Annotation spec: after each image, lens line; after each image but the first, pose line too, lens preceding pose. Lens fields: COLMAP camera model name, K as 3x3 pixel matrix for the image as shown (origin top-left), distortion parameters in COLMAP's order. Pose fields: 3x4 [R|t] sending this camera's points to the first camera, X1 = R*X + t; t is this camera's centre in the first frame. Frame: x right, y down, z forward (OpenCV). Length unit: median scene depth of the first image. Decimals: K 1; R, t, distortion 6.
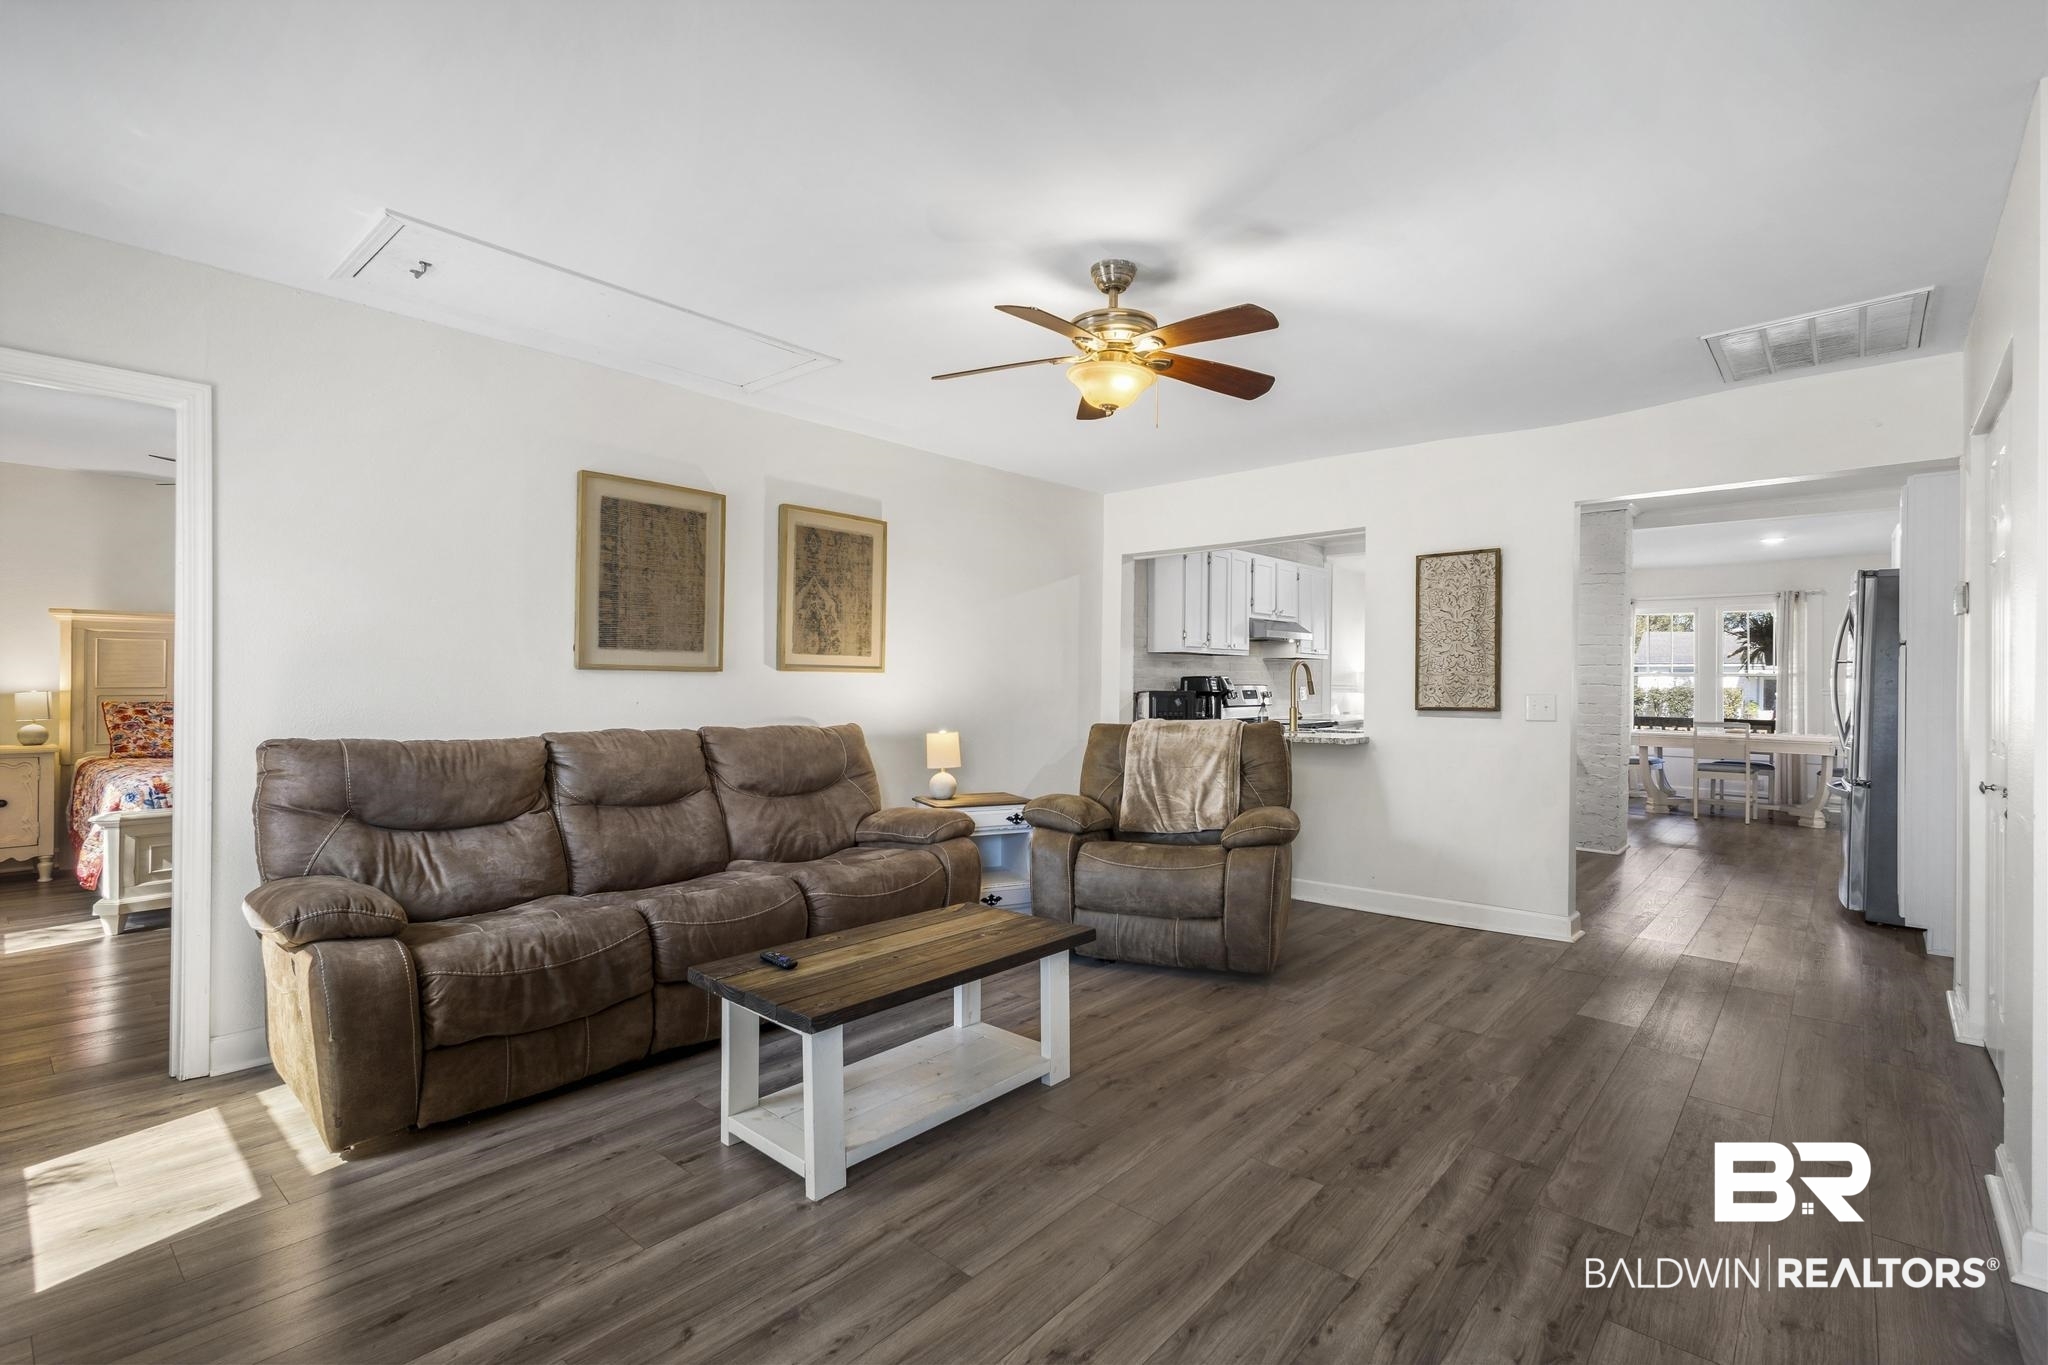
lens RADIAL K [[942.1, 0, 1024.0], [0, 942.1, 682.5], [0, 0, 1]] dist [0.013945, -0.000170]
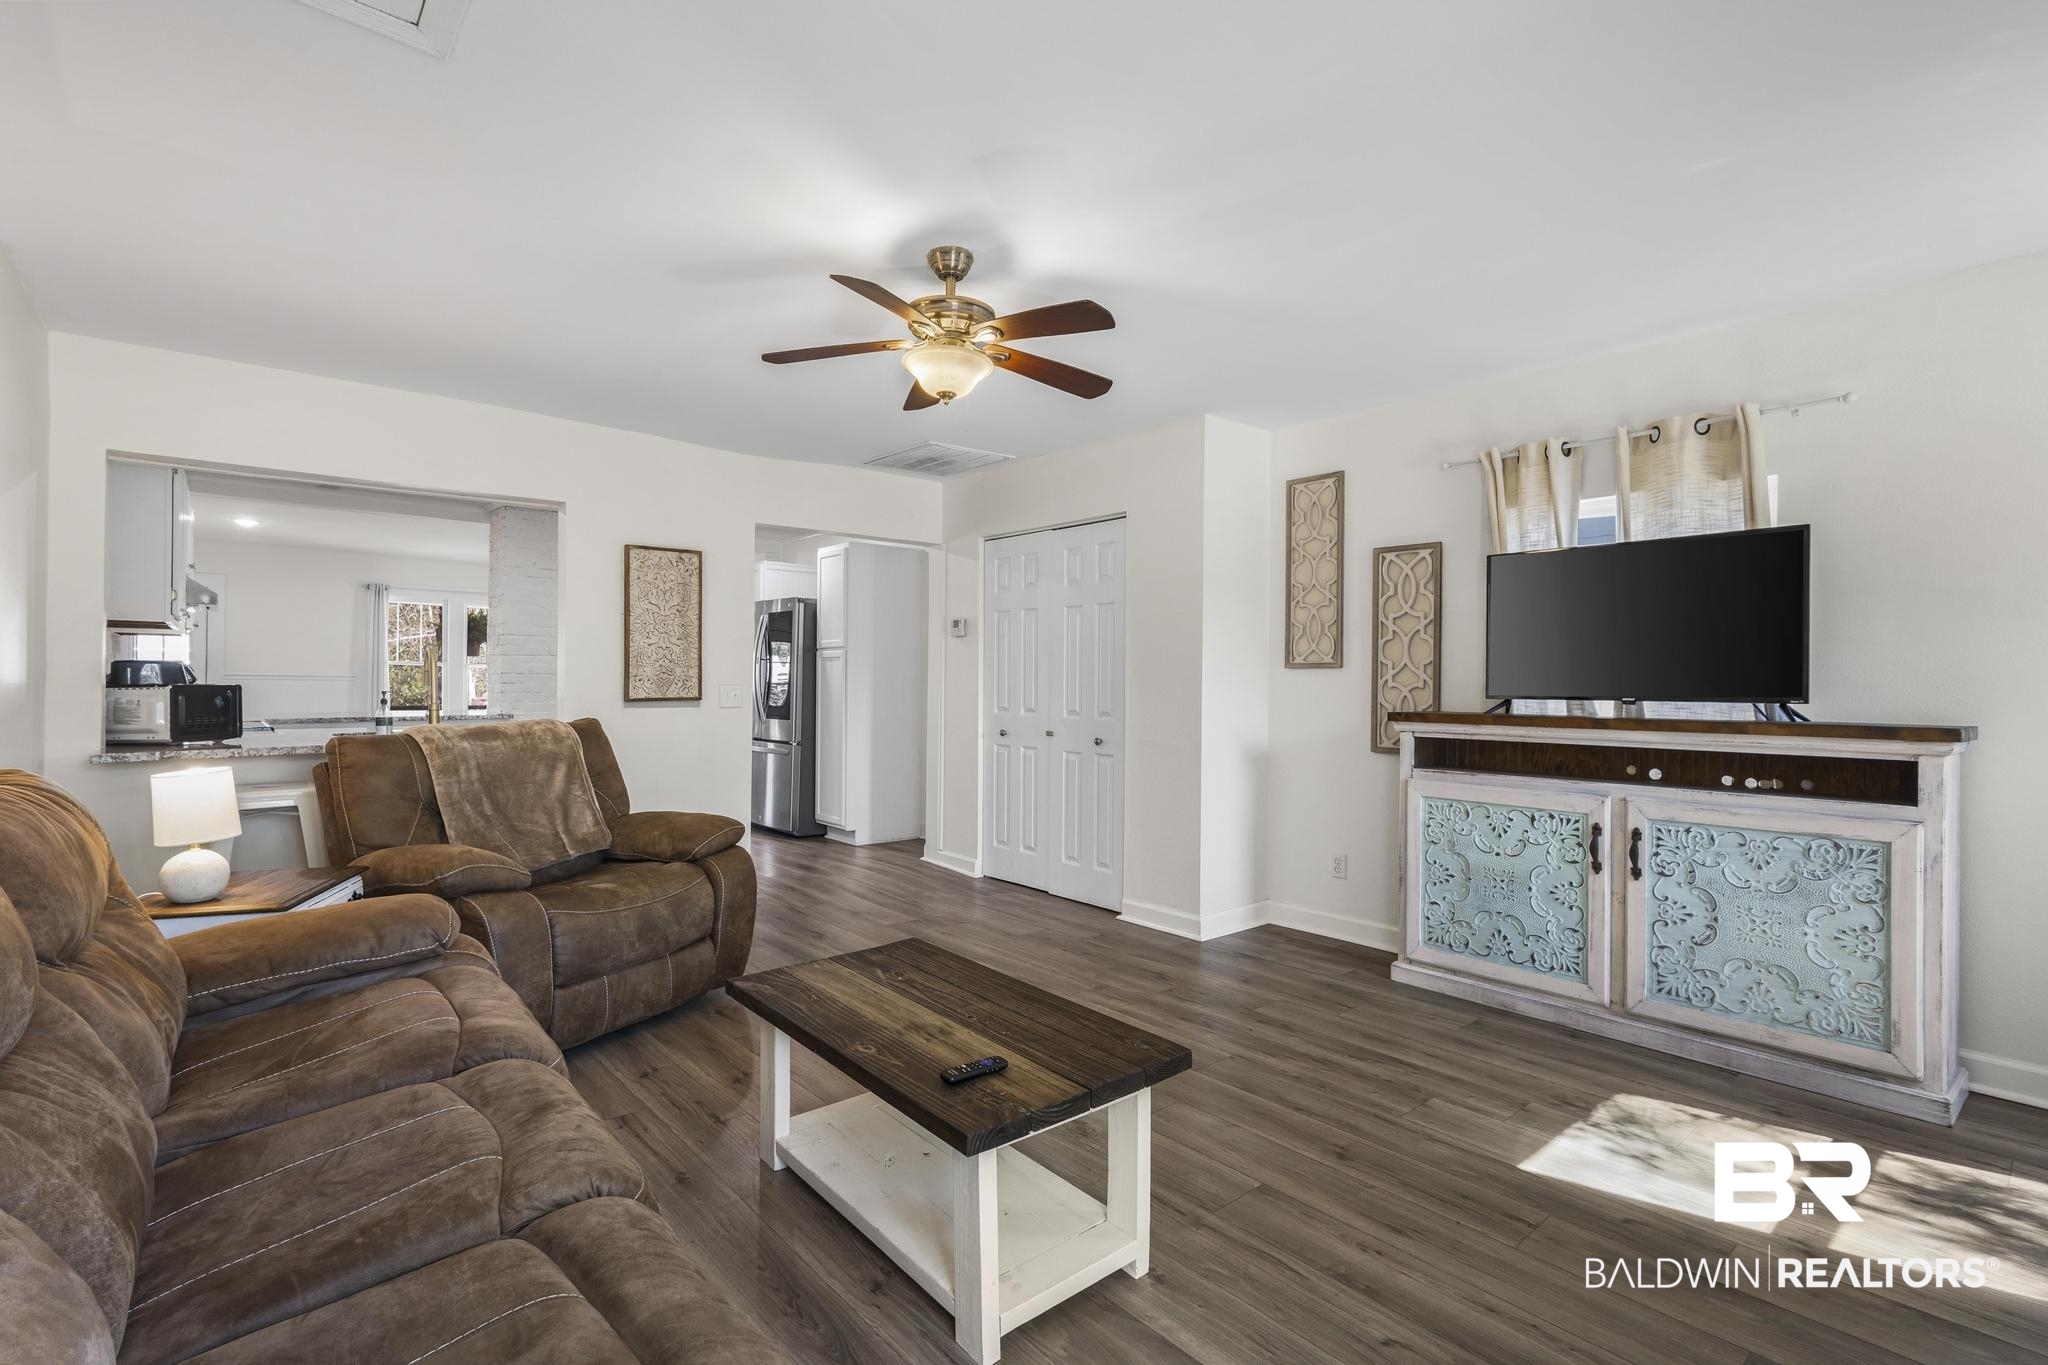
lens RADIAL K [[942.1, 0, 1024.0], [0, 942.1, 682.5], [0, 0, 1]] dist [0.013945, -0.000170]
pose [[0.132745, -0.008888, 0.991110, -1.292815], [-0.007980, 0.999918, 0.010036, -0.009573], [-0.991118, -0.009242, 0.132663, 1.171445]]
